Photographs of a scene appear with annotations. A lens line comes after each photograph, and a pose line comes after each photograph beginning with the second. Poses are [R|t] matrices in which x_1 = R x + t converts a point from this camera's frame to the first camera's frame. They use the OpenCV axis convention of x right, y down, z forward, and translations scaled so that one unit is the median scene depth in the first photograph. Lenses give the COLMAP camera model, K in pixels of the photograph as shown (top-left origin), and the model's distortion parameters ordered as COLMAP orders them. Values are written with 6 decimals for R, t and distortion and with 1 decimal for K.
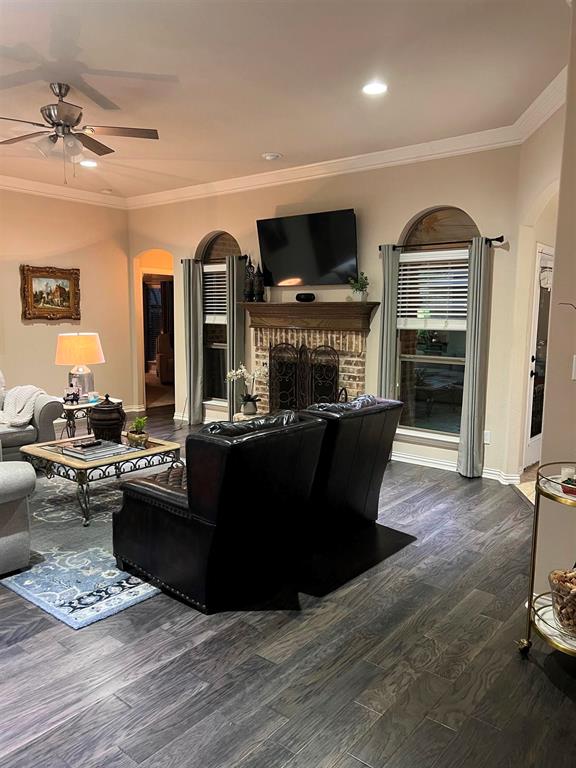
lens RADIAL K [[578.0, 0, 294.8], [0, 578.0, 388.2], [0, 0, 1]] dist [0.050695, -0.058282]
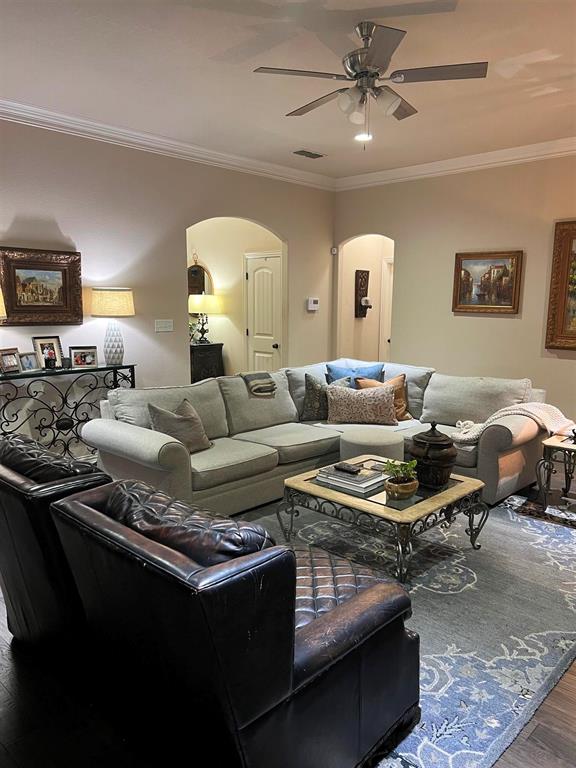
lens RADIAL K [[578.0, 0, 289.2], [0, 578.0, 388.5], [0, 0, 1]] dist [0.050695, -0.058282]
pose [[-0.079530, 0.139634, -0.987004, 0.471522], [-0.136863, 0.979234, 0.149563, -0.133725], [0.987392, 0.146979, -0.058768, 1.012792]]
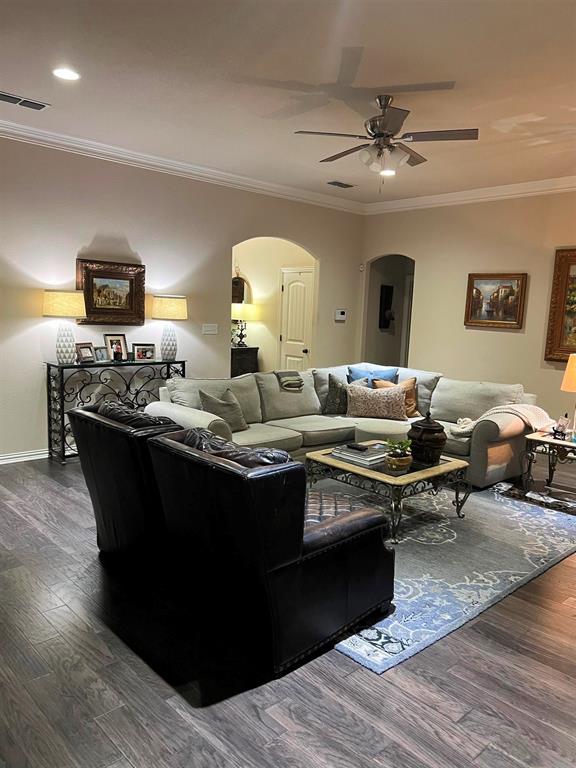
lens RADIAL K [[578.0, 0, 289.2], [0, 578.0, 388.0], [0, 0, 1]] dist [0.050695, -0.058282]
pose [[-0.137494, 0.117068, -0.983560, 0.687919], [-0.167793, 0.975886, 0.139611, -0.134157], [0.976187, 0.184230, -0.114536, 1.045013]]
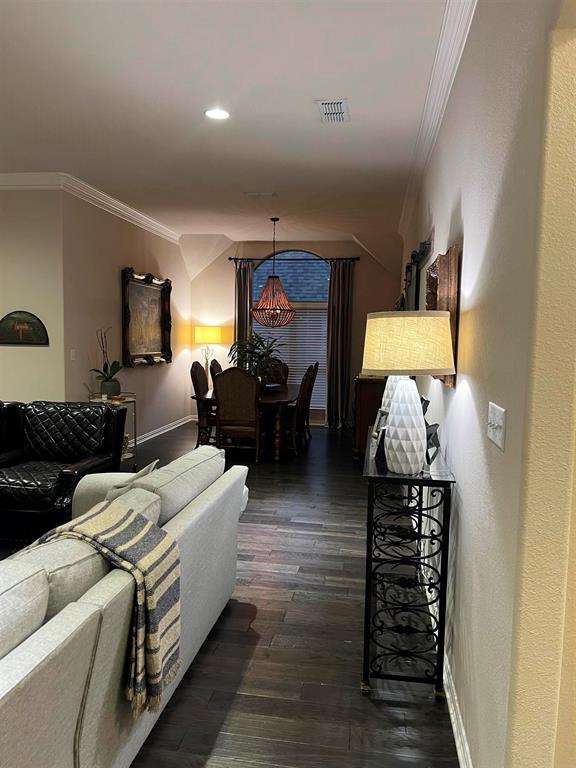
lens RADIAL K [[578.0, 0, 287.7], [0, 578.0, 386.6], [0, 0, 1]] dist [0.050695, -0.058282]
pose [[-0.504249, -0.098744, 0.857894, -1.228968], [0.082615, 0.983368, 0.161745, -0.138655], [-0.859597, 0.152435, -0.487705, 0.936669]]
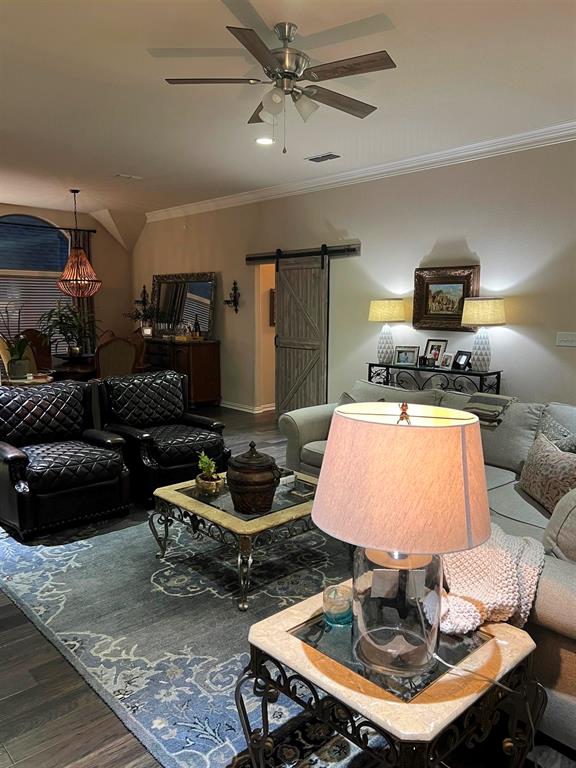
lens RADIAL K [[578.0, 0, 293.7], [0, 578.0, 386.0], [0, 0, 1]] dist [0.050695, -0.058282]
pose [[-0.989970, -0.035743, 0.136683, -0.537125], [0.001604, 0.964562, 0.263853, -0.258454], [-0.141270, 0.261426, -0.954830, 1.879534]]
